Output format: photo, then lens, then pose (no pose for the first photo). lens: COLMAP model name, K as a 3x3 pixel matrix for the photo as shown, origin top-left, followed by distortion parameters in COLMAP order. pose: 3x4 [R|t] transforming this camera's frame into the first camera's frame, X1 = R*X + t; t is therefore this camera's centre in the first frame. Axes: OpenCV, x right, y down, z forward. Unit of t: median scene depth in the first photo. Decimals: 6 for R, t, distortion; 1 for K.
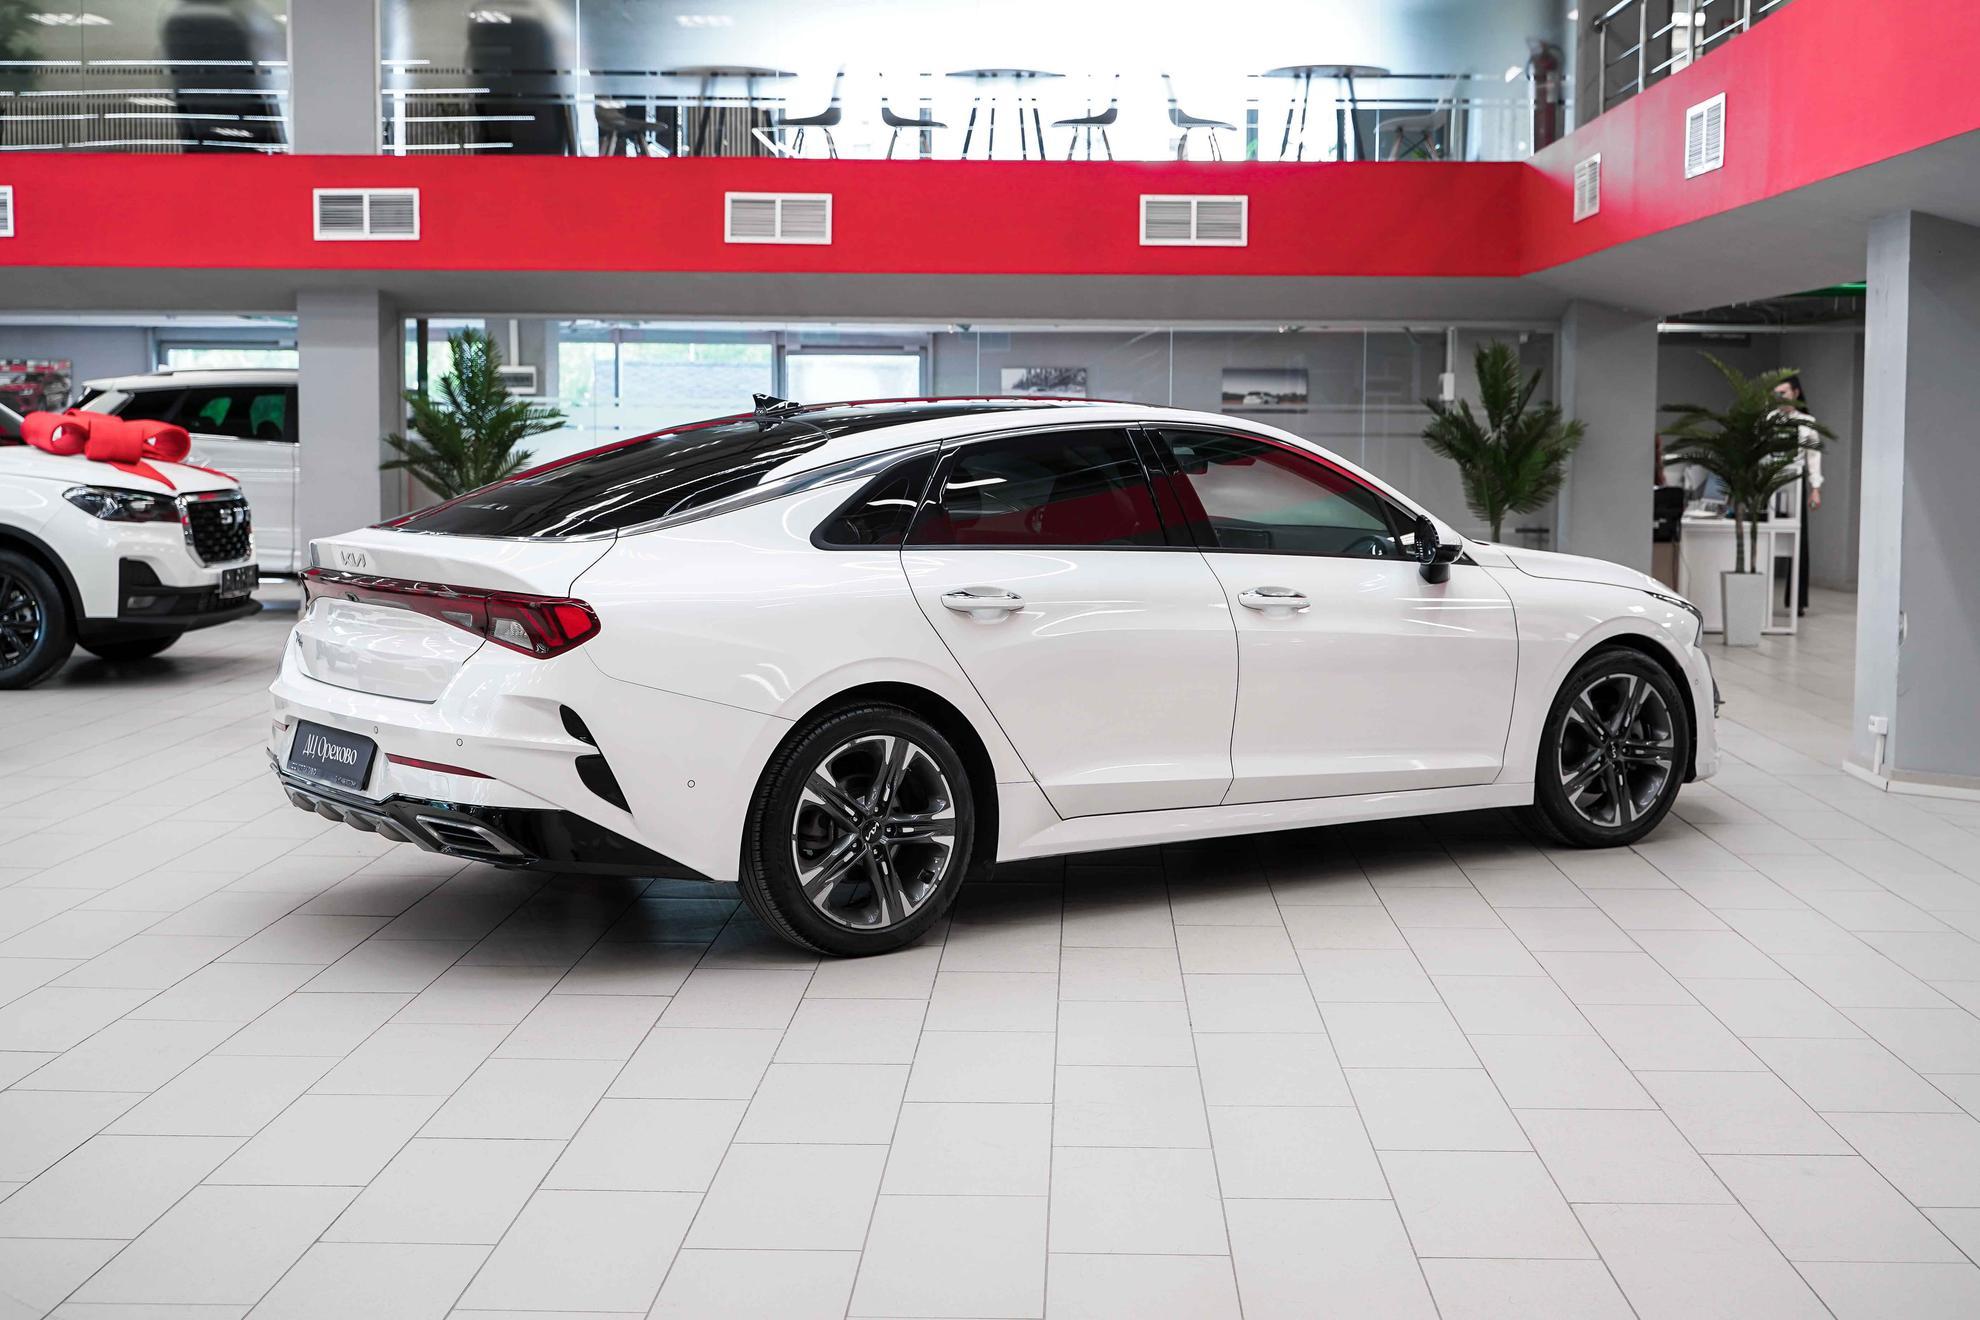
lens RADIAL K [[2448.7, 0, 1016.5], [0, 2448.7, 657.3], [0, 0, 1]] dist [0.010609, -0.002126]
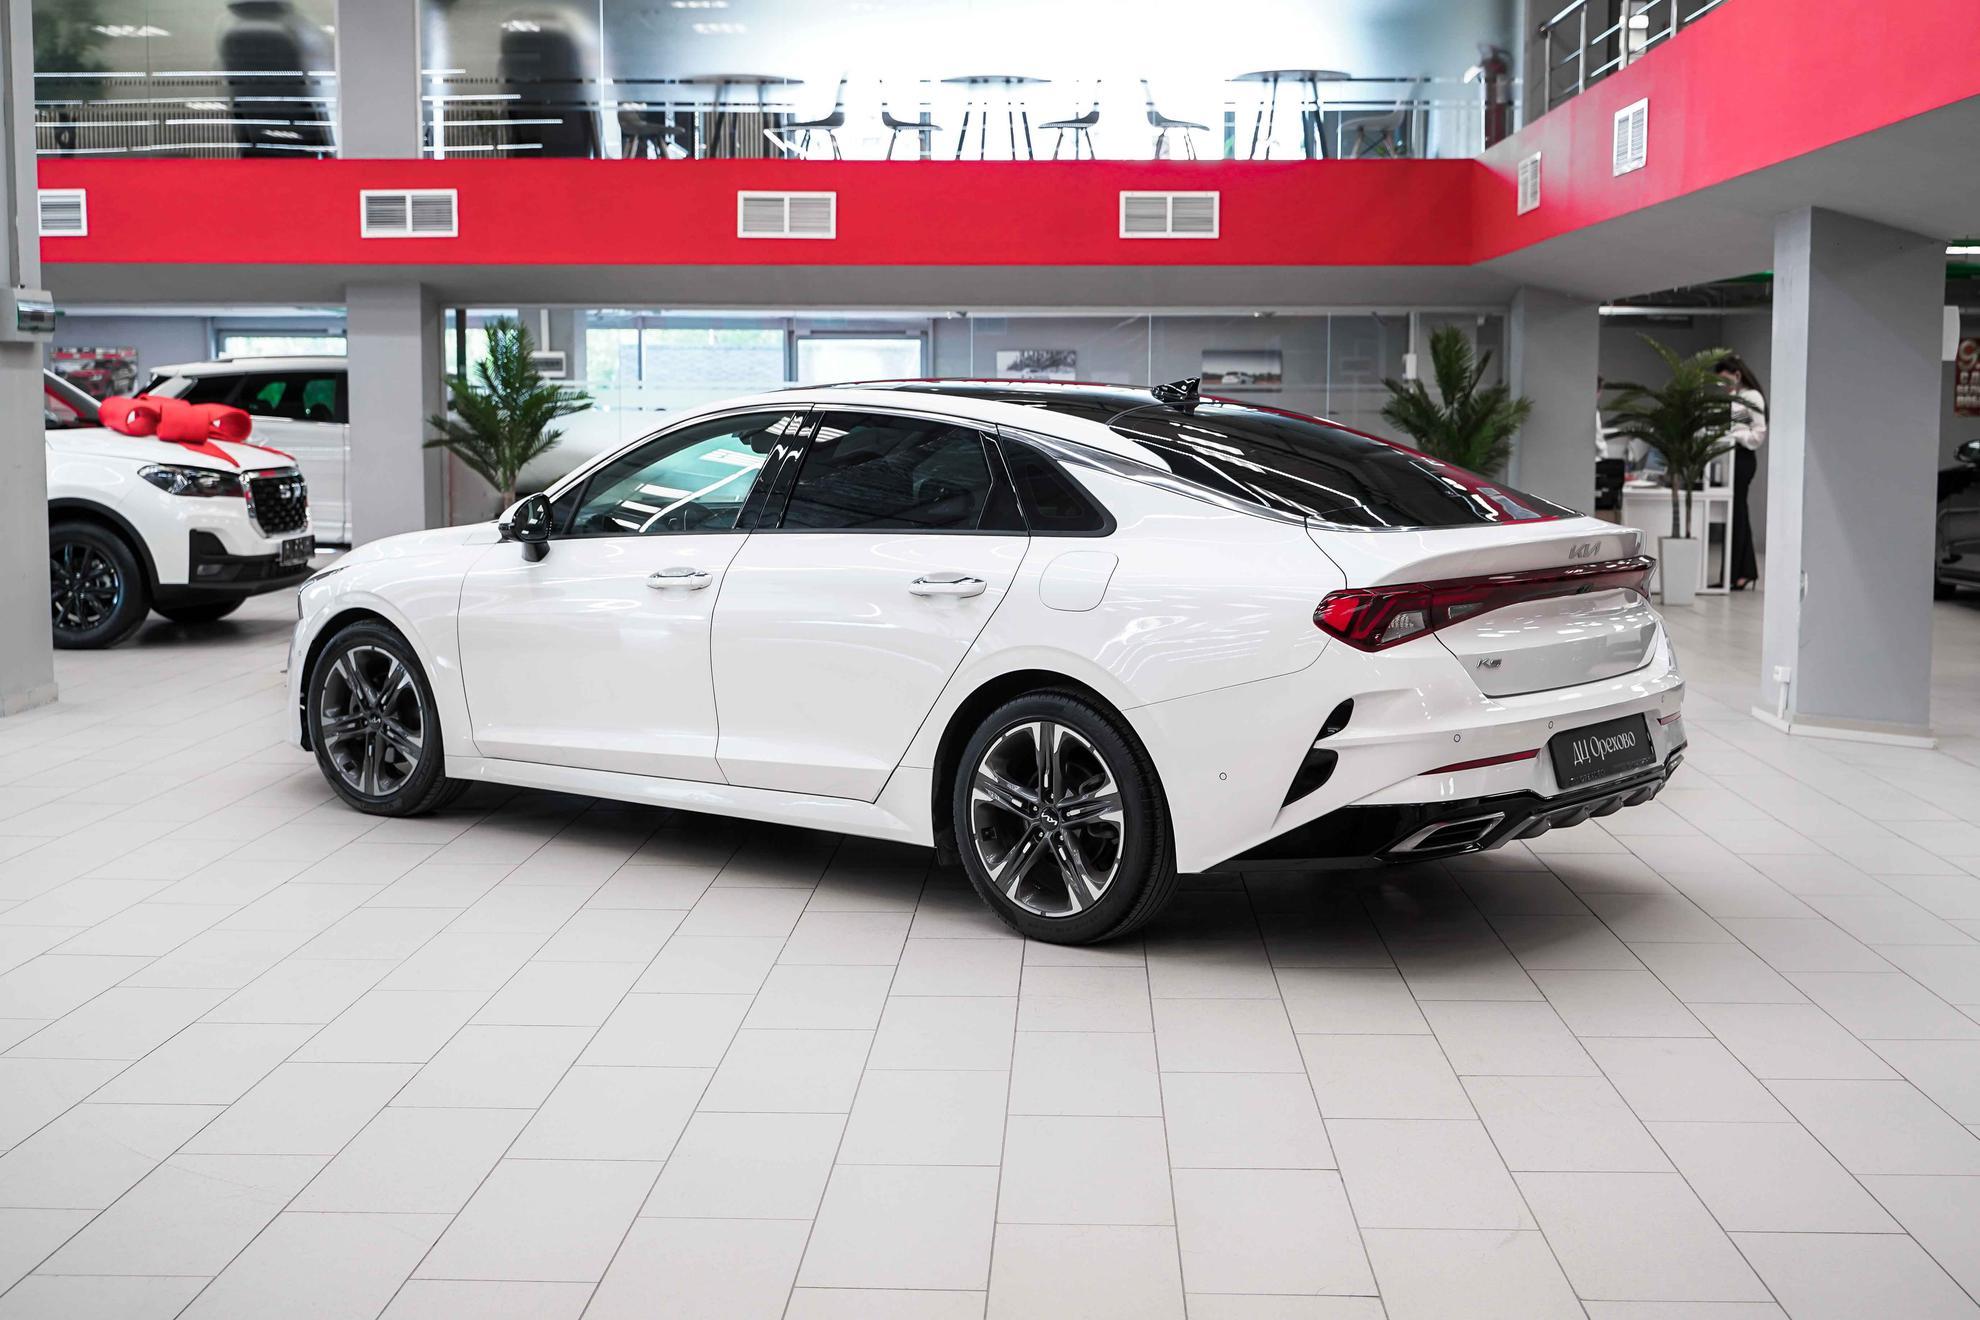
lens RADIAL K [[2304.2, 0, 990.0], [0, 2304.2, 660.0], [0, 0, 1]] dist [0.007759, 0.020961]
pose [[0.999920, -0.003354, -0.012162, 0.004472], [0.003554, 0.999859, 0.016428, 0.001718], [0.012105, -0.016470, 0.999791, -0.023880]]
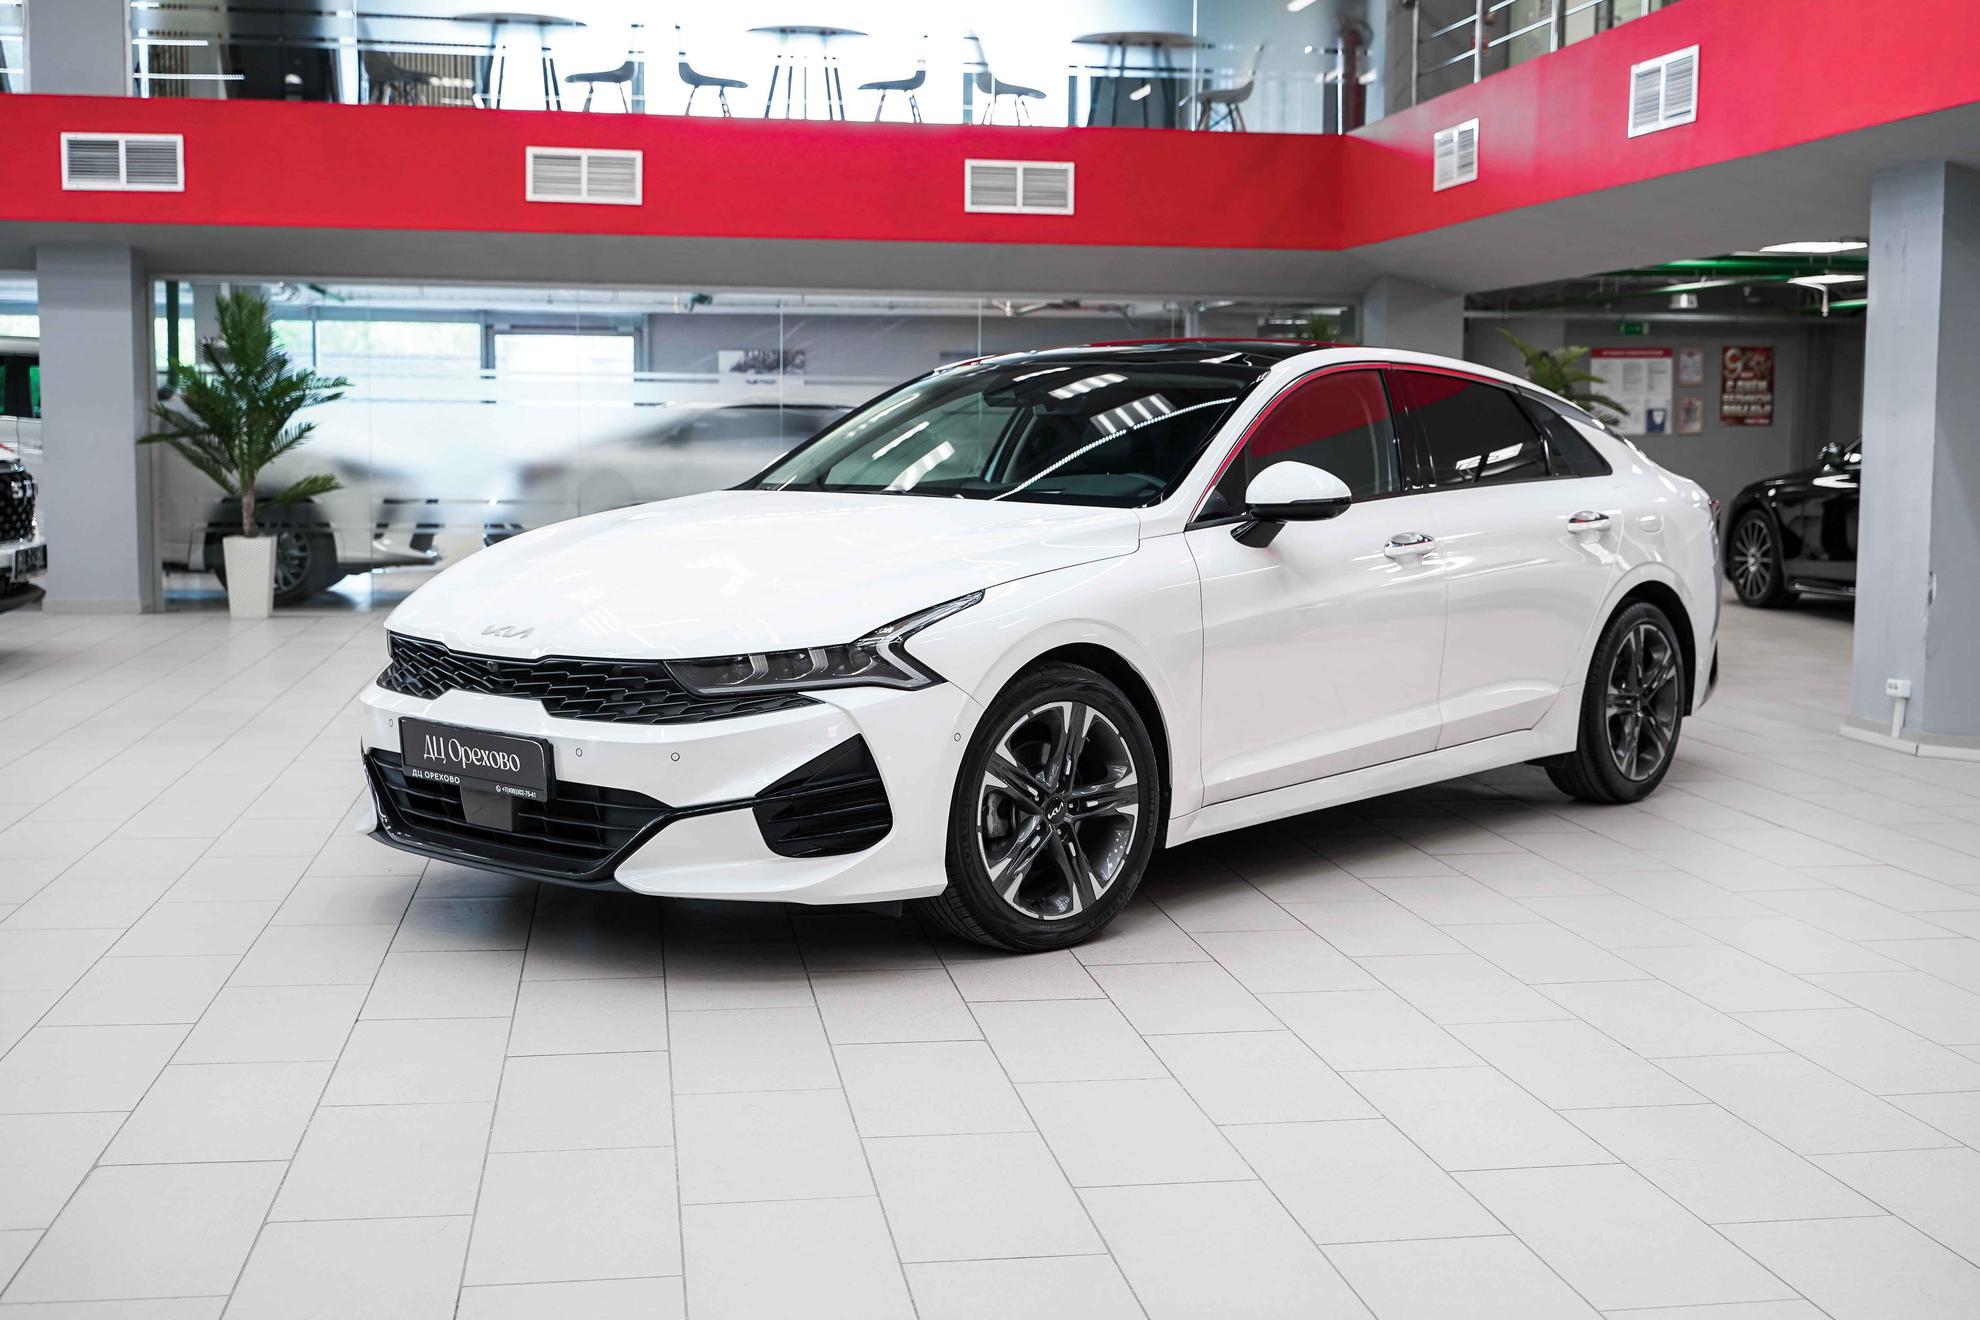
lens RADIAL K [[2424.4, 0, 990.0], [0, 2424.4, 660.0], [0, 0, 1]] dist [0.027750, -0.040079]
pose [[0.986247, -0.013191, 0.164750, -0.095472], [0.013002, 0.999913, 0.002224, 0.005449], [-0.164765, -0.000052, 0.986333, 0.056927]]
